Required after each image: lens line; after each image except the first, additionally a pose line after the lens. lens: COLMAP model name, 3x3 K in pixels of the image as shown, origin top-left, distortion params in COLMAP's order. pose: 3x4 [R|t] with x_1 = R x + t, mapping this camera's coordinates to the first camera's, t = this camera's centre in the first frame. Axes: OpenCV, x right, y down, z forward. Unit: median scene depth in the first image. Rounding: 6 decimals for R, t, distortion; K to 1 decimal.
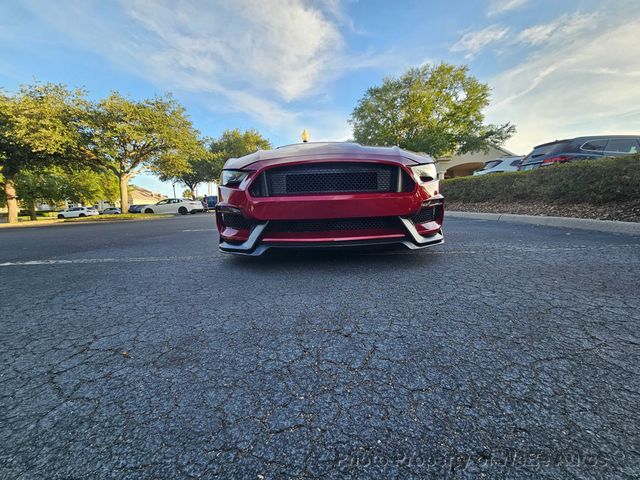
lens RADIAL K [[263.7, 0, 321.9], [0, 263.7, 241.9], [0, 0, 1]] dist [0.003454, -0.002440]
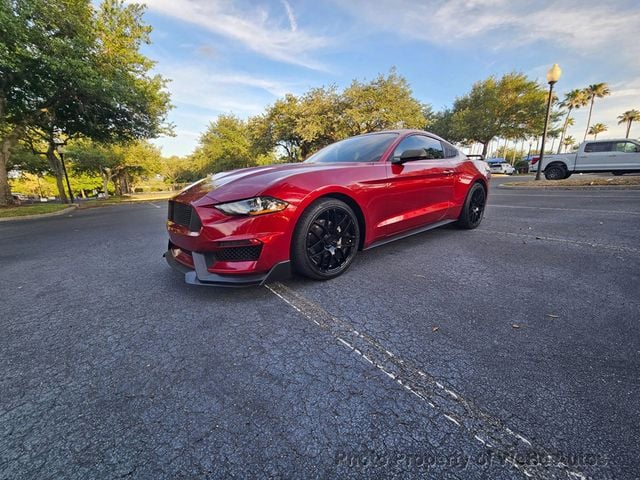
lens RADIAL K [[263.7, 0, 321.0], [0, 263.7, 244.4], [0, 0, 1]] dist [0.003454, -0.002440]
pose [[0.617840, 0.203869, -0.759415, 0.100068], [-0.090453, 0.977819, 0.188911, -0.025848], [0.781084, -0.048025, 0.622577, 0.049017]]
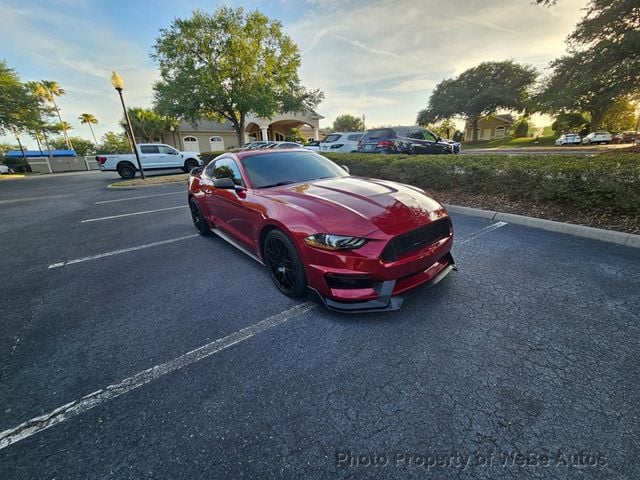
lens RADIAL K [[263.7, 0, 319.6], [0, 263.7, 241.4], [0, 0, 1]] dist [0.003454, -0.002440]
pose [[0.791083, -0.203668, 0.576808, -0.076777], [0.100074, 0.973331, 0.206428, -0.035467], [-0.603467, -0.105579, 0.790367, 0.017767]]
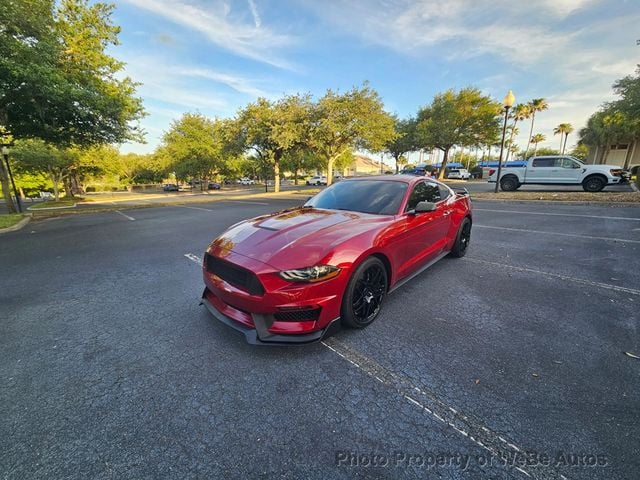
lens RADIAL K [[263.7, 0, 319.8], [0, 263.7, 241.8], [0, 0, 1]] dist [0.003454, -0.002440]
pose [[0.707332, 0.191604, -0.680419, 0.087395], [-0.096128, 0.979694, 0.175949, -0.044716], [0.700315, -0.059047, 0.711388, 0.024573]]
